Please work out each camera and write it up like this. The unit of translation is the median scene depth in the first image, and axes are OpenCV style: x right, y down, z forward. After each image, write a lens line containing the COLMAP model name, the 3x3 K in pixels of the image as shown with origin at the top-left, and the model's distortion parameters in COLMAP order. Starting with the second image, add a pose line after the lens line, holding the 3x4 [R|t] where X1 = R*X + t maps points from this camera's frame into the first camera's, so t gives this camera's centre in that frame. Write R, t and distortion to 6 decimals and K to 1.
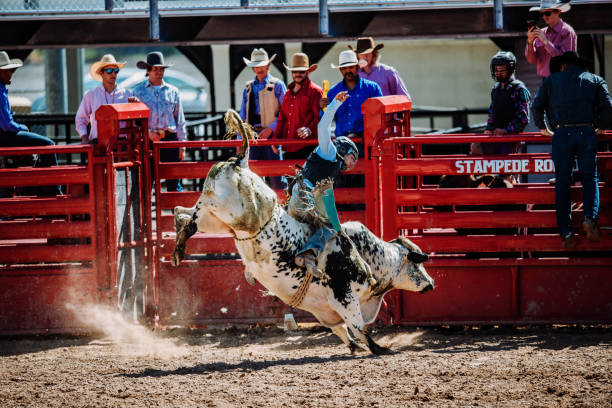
lens RADIAL K [[3558.8, 0, 306.0], [0, 3558.8, 204.0], [0, 0, 1]] dist [0.164603, -13.535673]
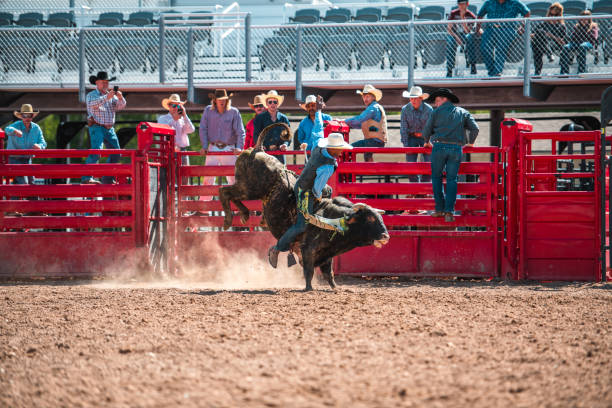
lens RADIAL K [[3558.8, 0, 306.0], [0, 3558.8, 204.0], [0, 0, 1]] dist [0.164603, -13.535673]
pose [[0.999905, 0.012767, -0.005179, 0.019016], [-0.012695, 0.999826, 0.013672, -0.015492], [0.005353, -0.013605, 0.999893, -0.474399]]
